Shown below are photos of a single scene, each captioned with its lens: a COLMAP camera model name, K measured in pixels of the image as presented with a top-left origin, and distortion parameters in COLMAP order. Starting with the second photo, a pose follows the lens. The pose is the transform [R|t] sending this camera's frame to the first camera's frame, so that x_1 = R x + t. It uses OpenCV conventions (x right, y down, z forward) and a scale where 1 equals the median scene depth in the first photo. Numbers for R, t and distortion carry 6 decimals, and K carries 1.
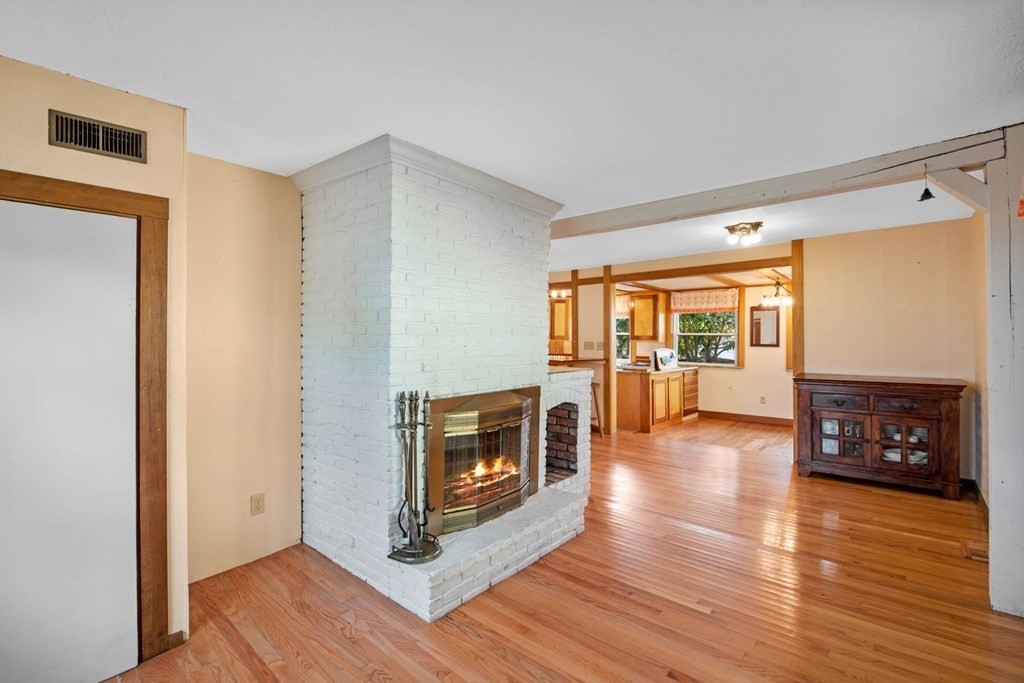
lens RADIAL K [[458.5, 0, 508.4], [0, 458.5, 336.3], [0, 0, 1]] dist [-0.007582, -0.001979]
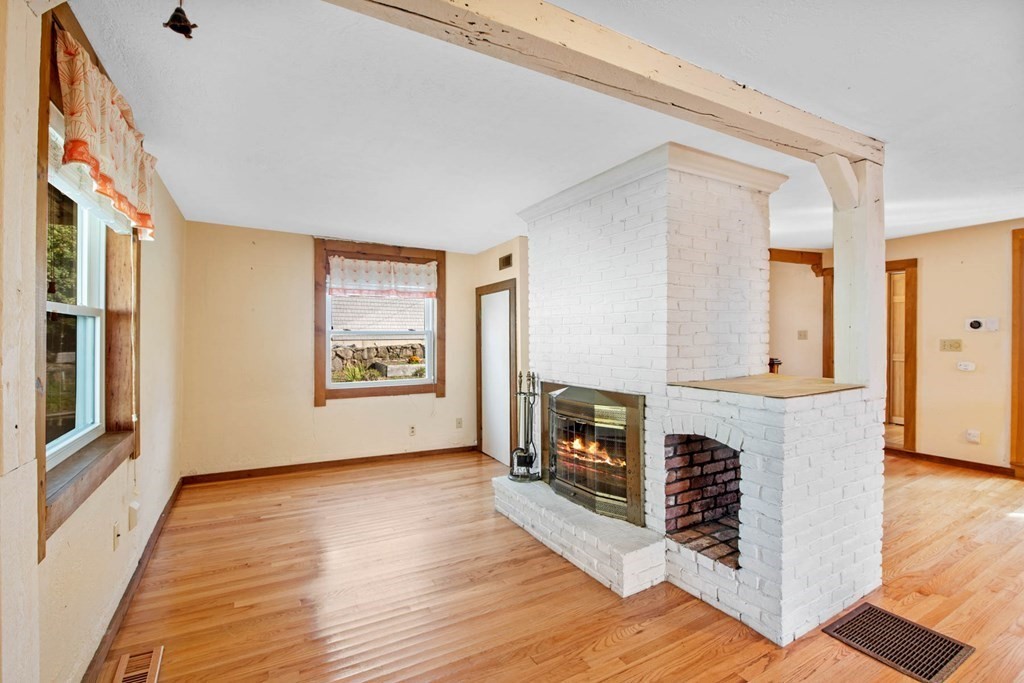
lens RADIAL K [[458.5, 0, 510.0], [0, 458.5, 341.7], [0, 0, 1]] dist [-0.007582, -0.001979]
pose [[-0.340762, 0.009224, -0.940104, 0.940413], [0.006709, 0.999950, 0.007379, 0.007537], [0.940126, -0.003793, -0.340807, 1.114515]]
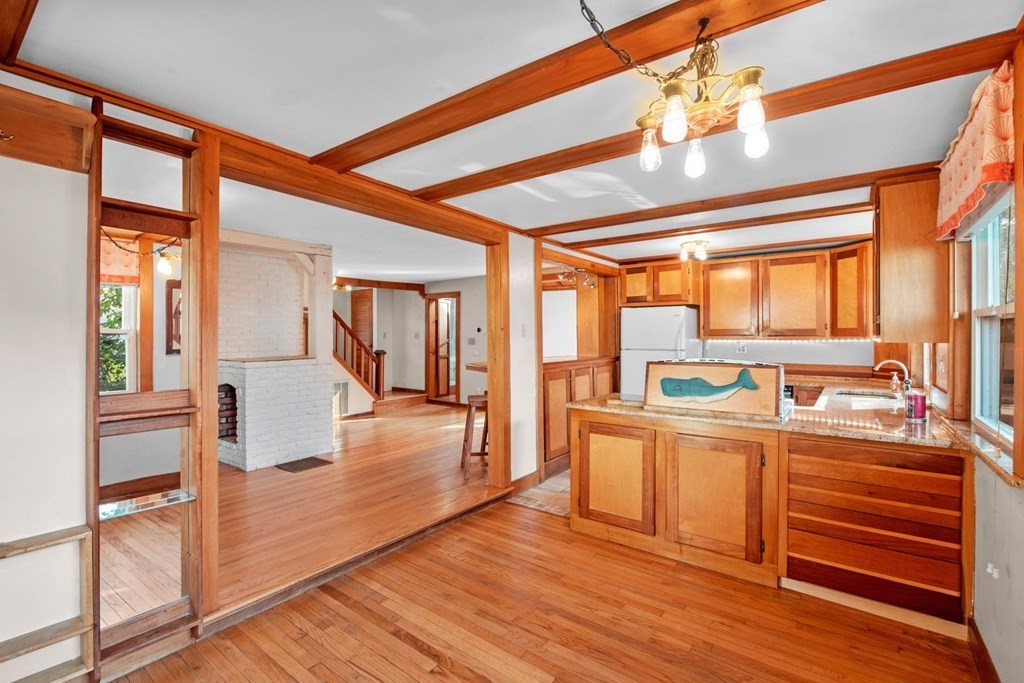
lens RADIAL K [[458.5, 0, 510.2], [0, 458.5, 339.5], [0, 0, 1]] dist [-0.007582, -0.001979]
pose [[0.075806, 0.001983, -0.997121, 1.596857], [0.006837, 0.999973, 0.002509, 0.020921], [0.997099, -0.007008, 0.075790, 1.836102]]
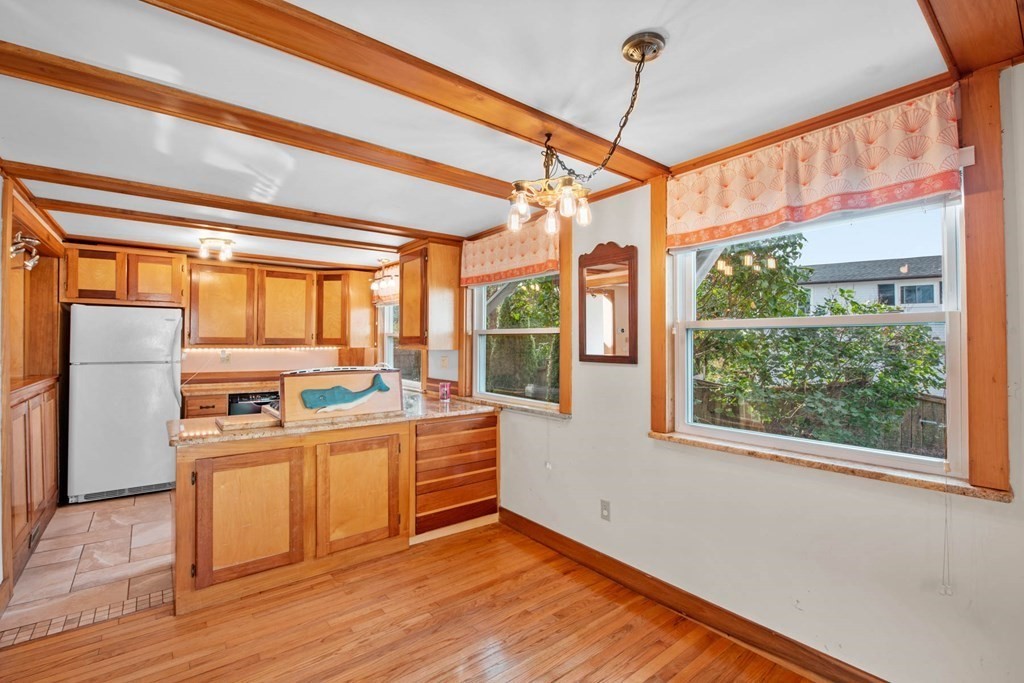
lens RADIAL K [[458.5, 0, 512.2], [0, 458.5, 337.7], [0, 0, 1]] dist [-0.007582, -0.001979]
pose [[0.983458, -0.006235, -0.181027, 1.260605], [0.004825, 0.999955, -0.008227, 0.011973], [0.181070, 0.007217, 0.983444, 1.435100]]
